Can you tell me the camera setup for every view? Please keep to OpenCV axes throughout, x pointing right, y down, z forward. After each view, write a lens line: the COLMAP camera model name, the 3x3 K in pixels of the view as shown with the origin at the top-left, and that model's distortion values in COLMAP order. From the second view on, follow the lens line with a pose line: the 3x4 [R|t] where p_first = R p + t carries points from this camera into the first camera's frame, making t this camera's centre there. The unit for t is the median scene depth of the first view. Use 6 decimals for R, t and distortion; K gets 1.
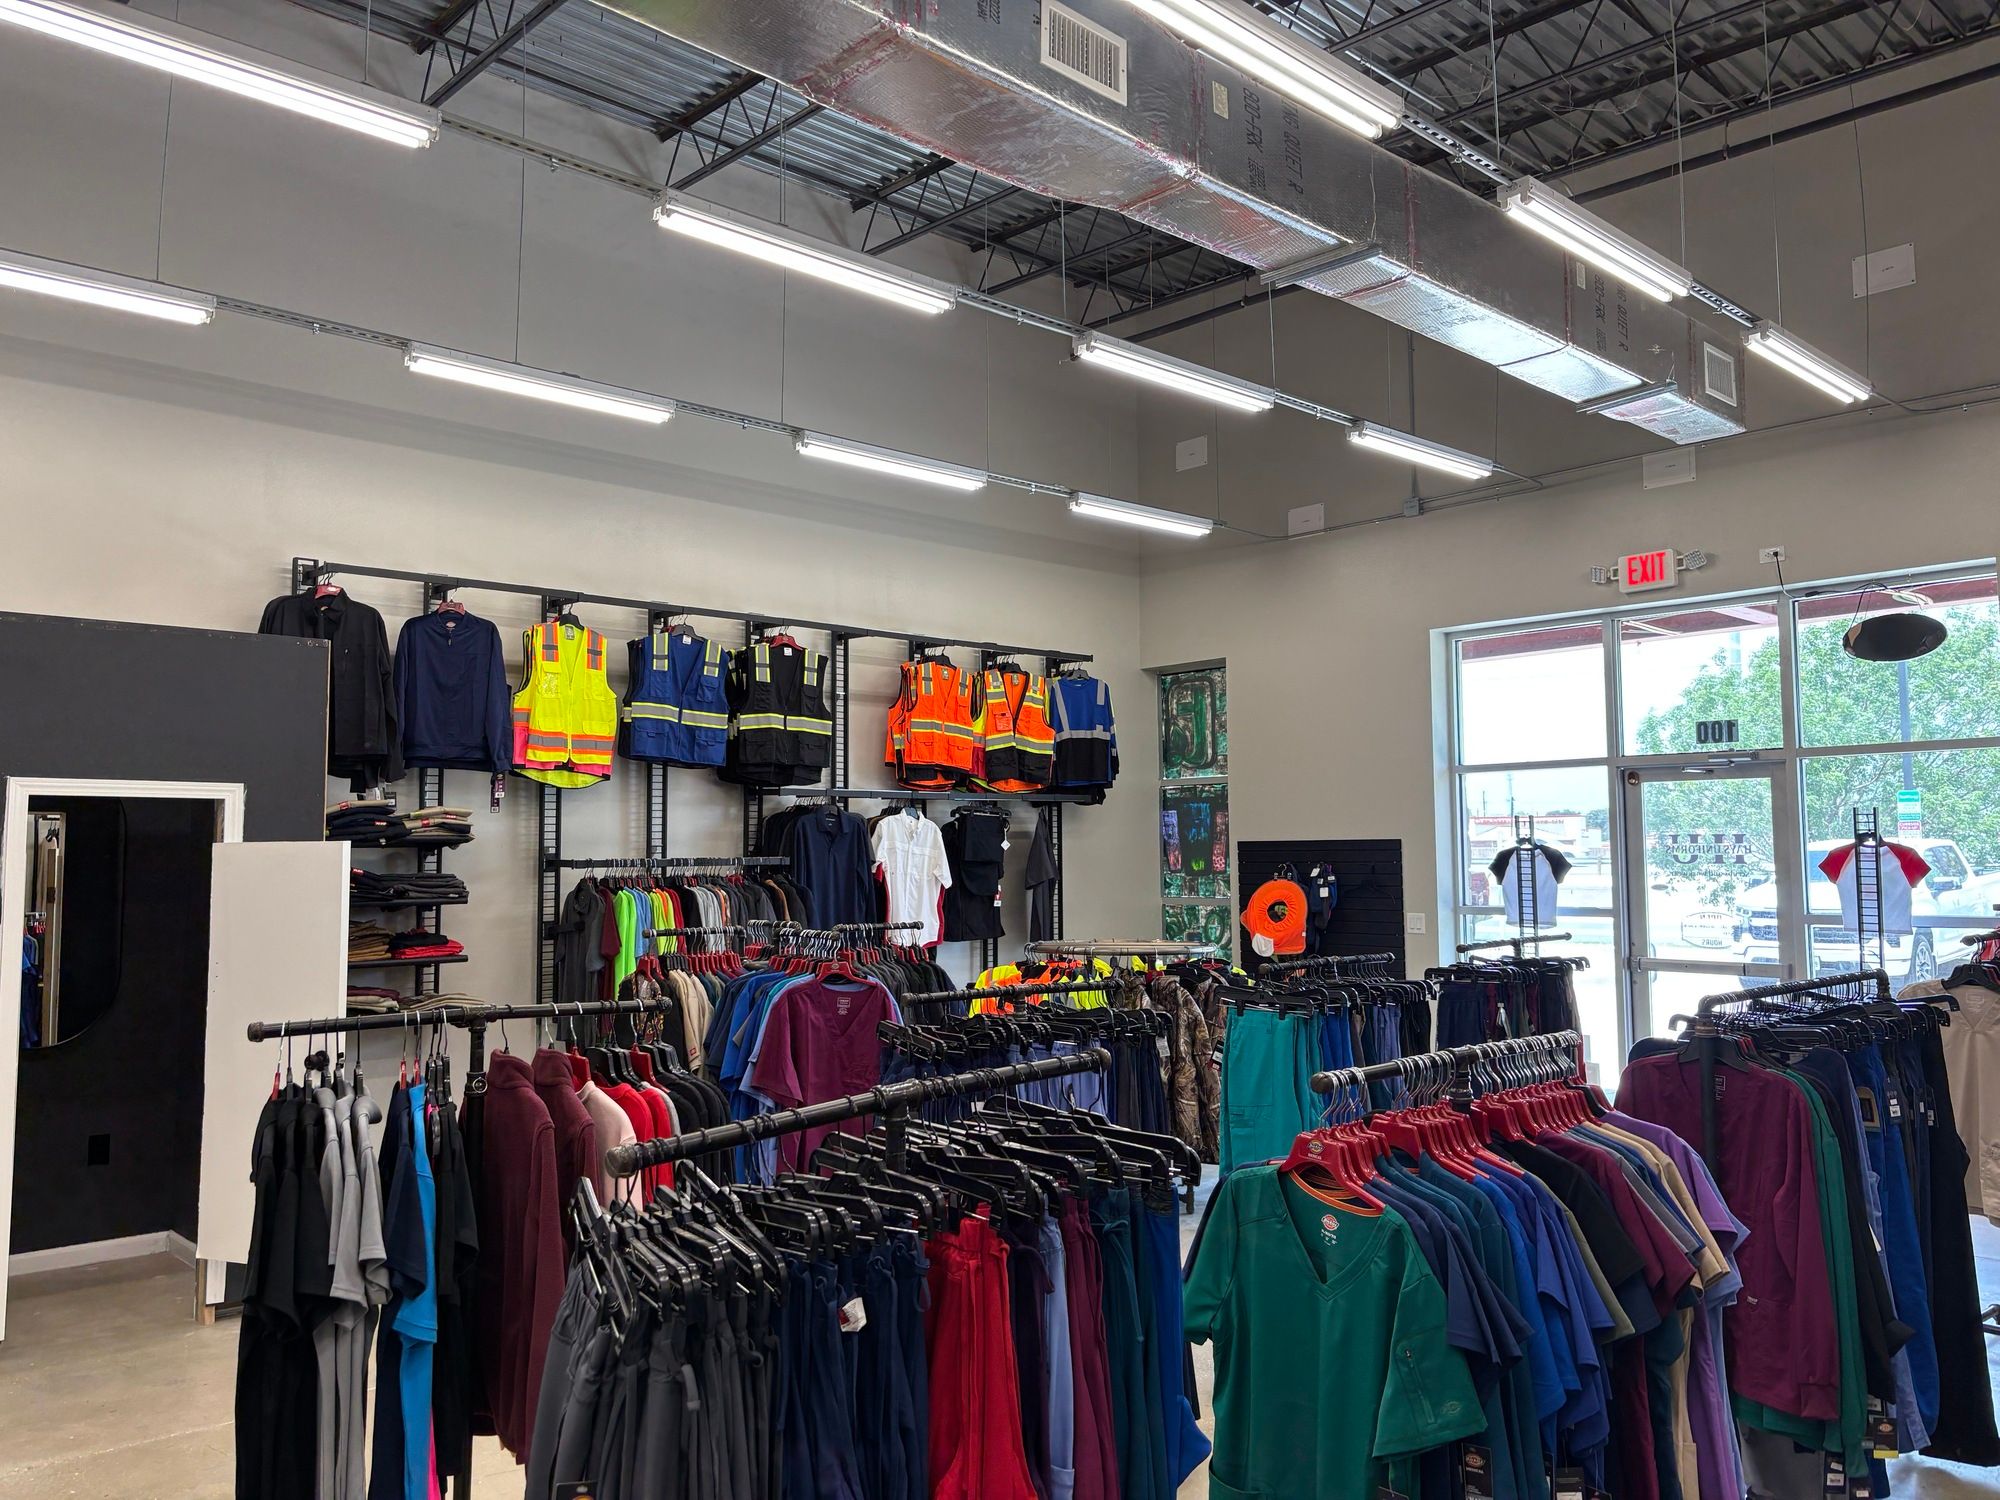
lens RADIAL K [[1491.2, 0, 1009.9], [0, 1491.2, 739.4], [0, 0, 1]] dist [0.036426, -0.031560]
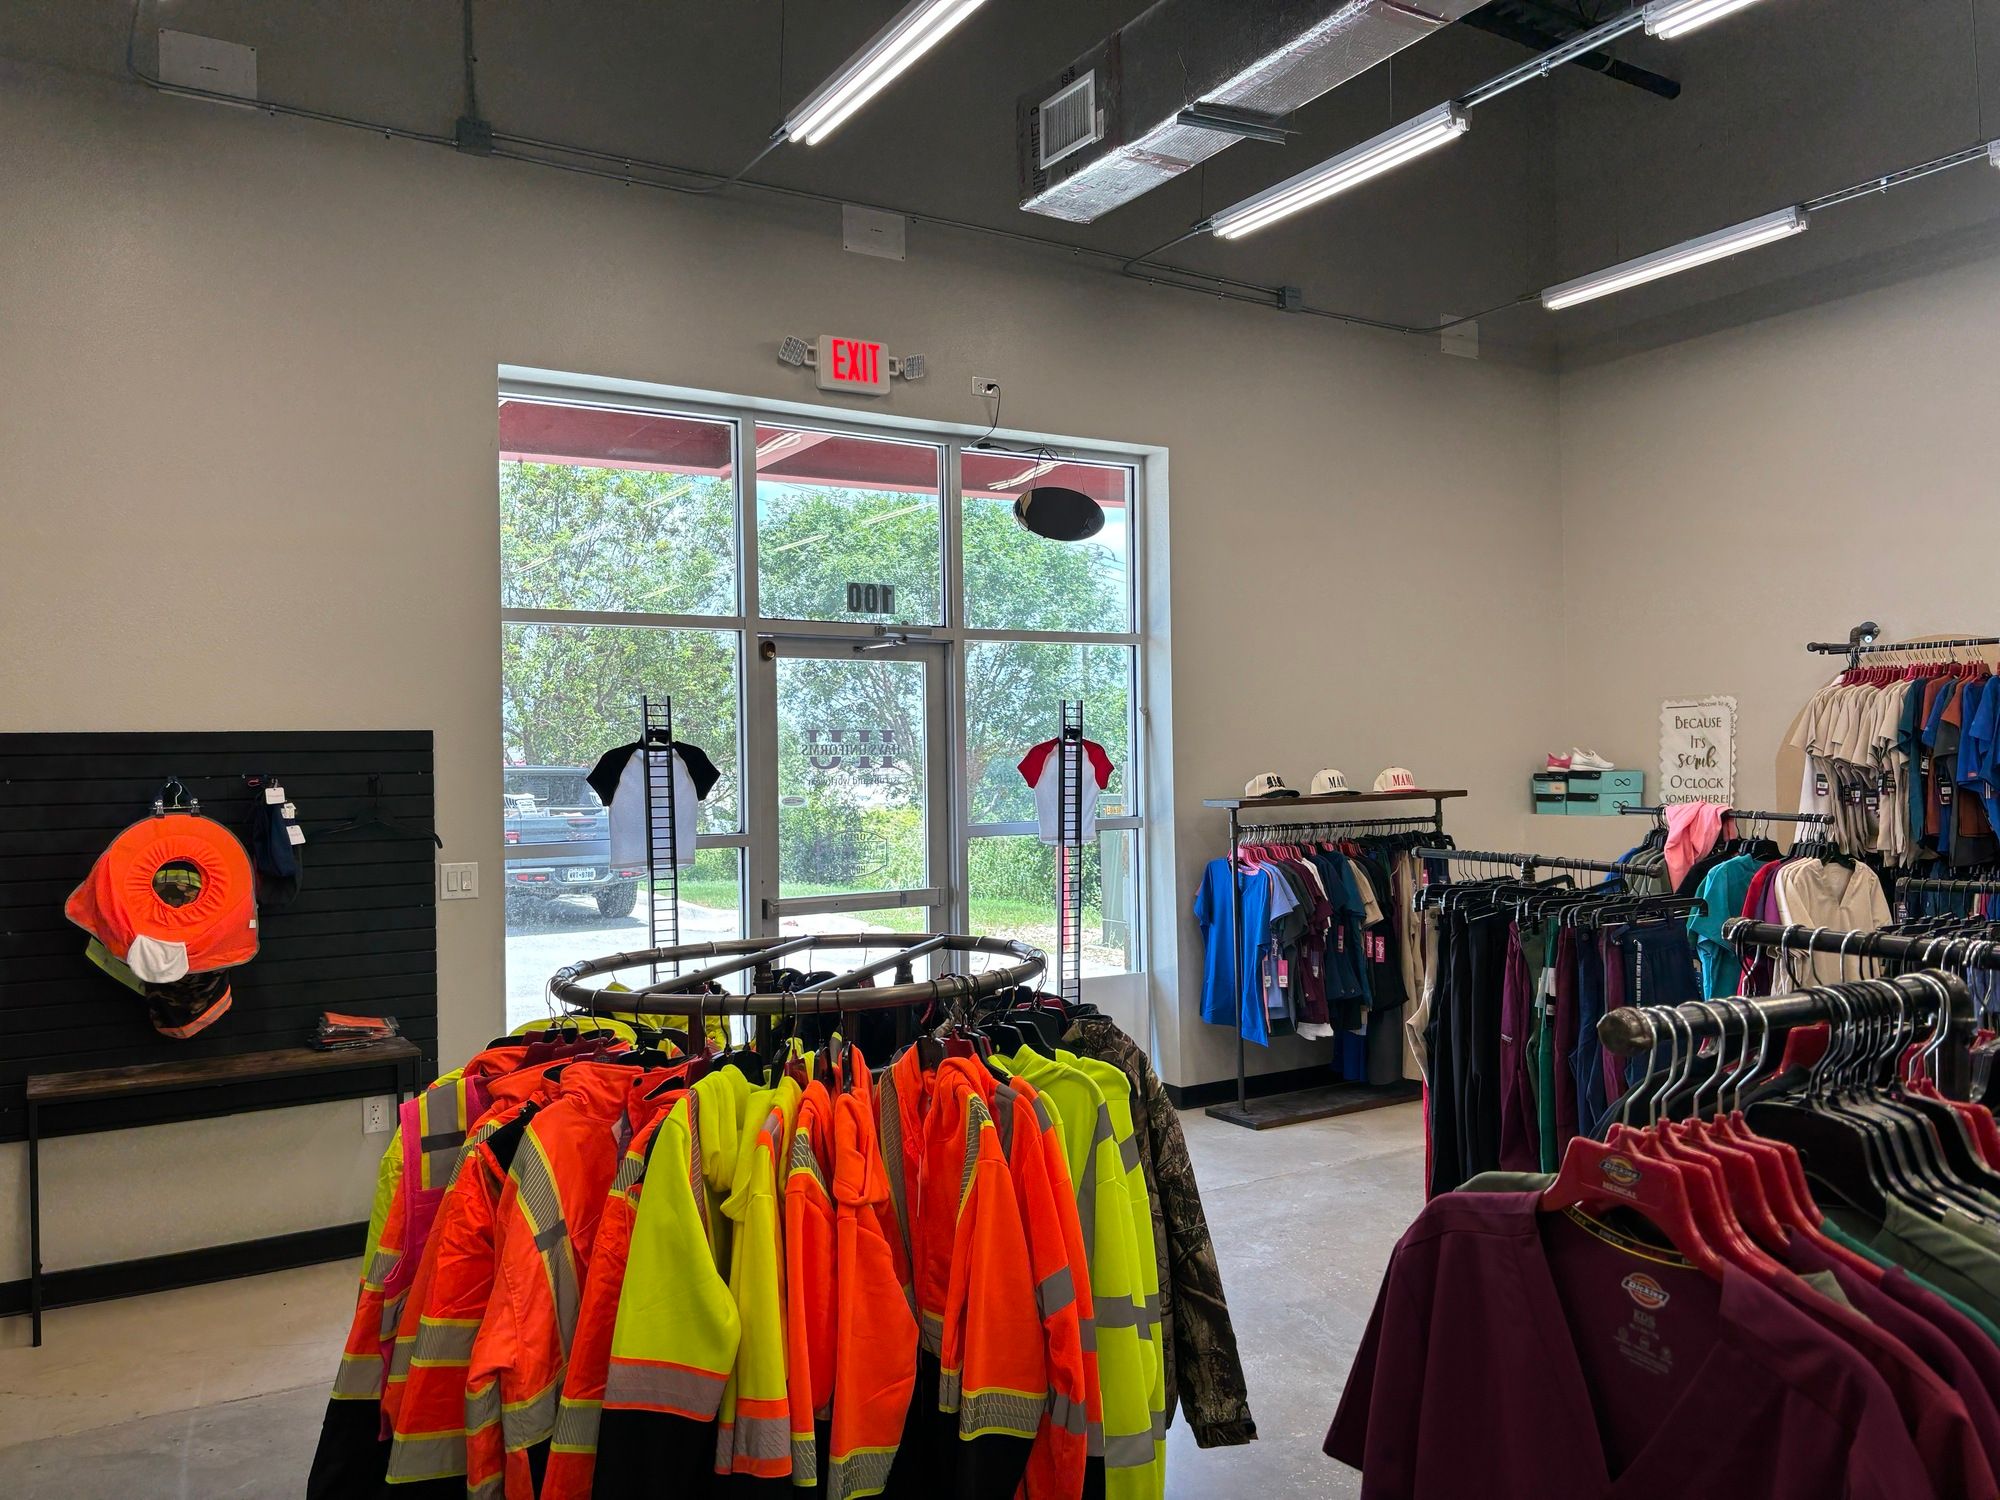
lens RADIAL K [[1491.2, 0, 995.4], [0, 1491.2, 762.4], [0, 0, 1]] dist [0.036426, -0.031560]
pose [[0.209114, 0.004287, 0.977882, -0.234010], [-0.059156, 0.998214, 0.008274, 0.060960], [-0.976100, -0.059578, 0.208994, 0.681097]]
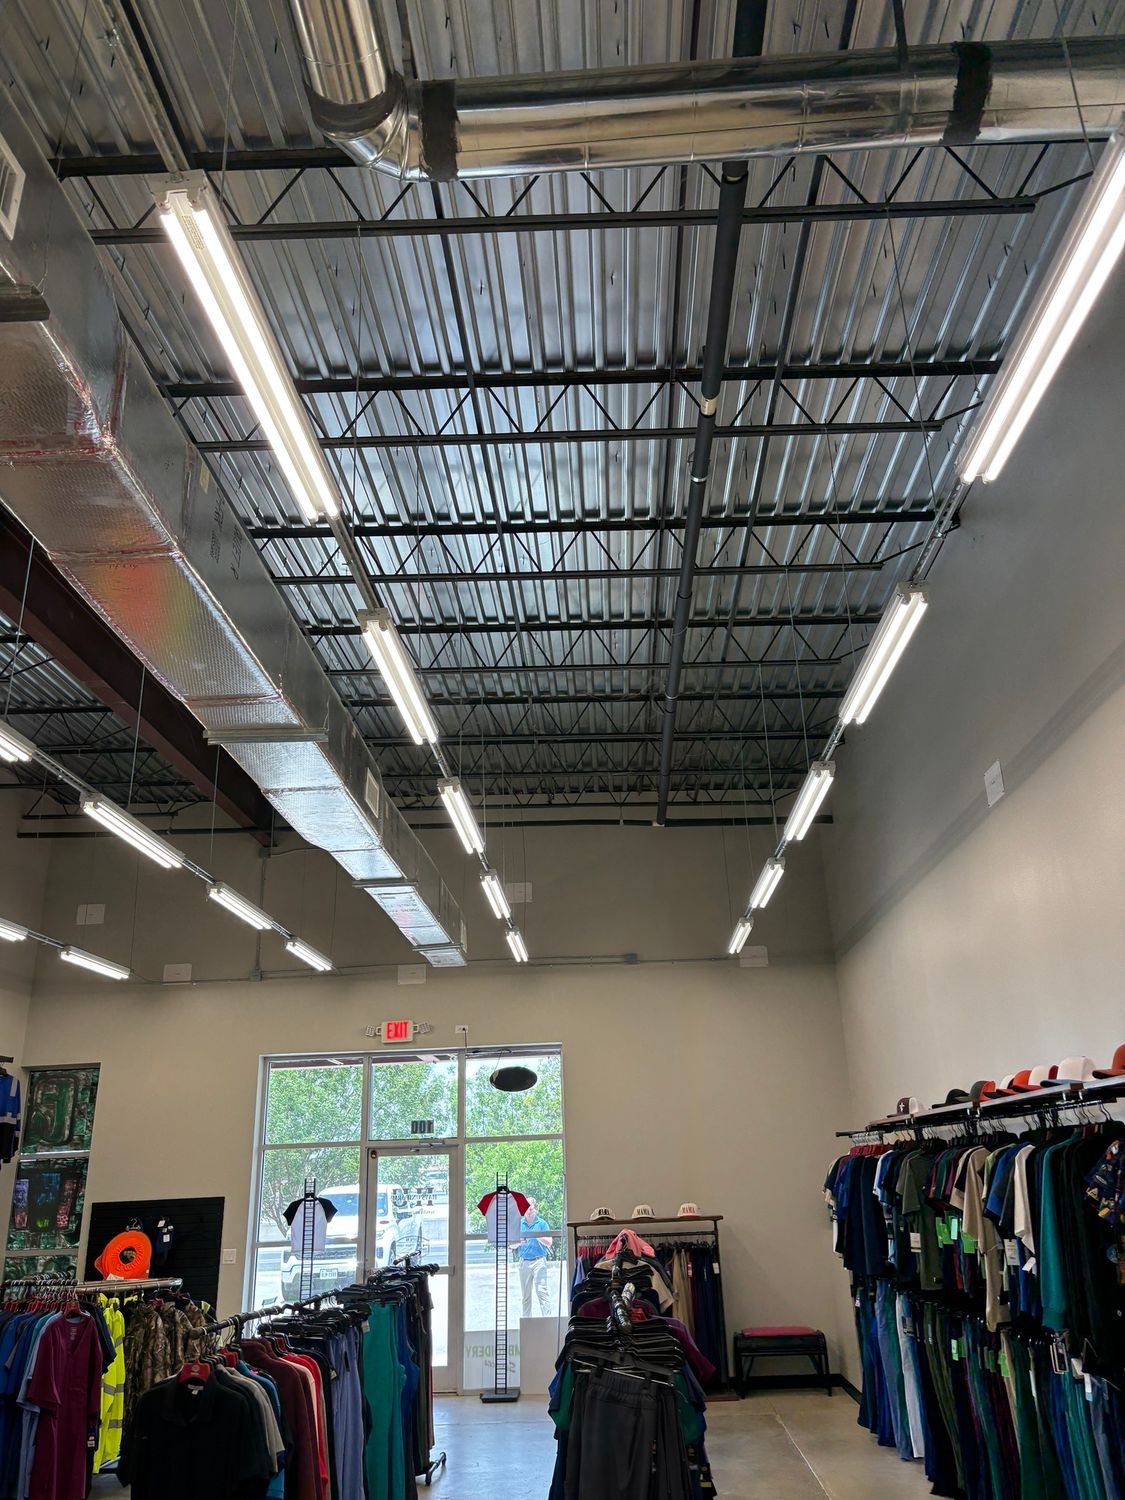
lens RADIAL K [[1118.4, 0, 568.8], [0, 1118.4, 750.2], [0, 0, 1]] dist [0.036426, -0.031560]
pose [[0.715747, 0.233737, 0.658083, -0.344752], [-0.025448, 0.950430, -0.309895, -0.018815], [-0.697896, 0.205060, 0.686216, -0.117856]]
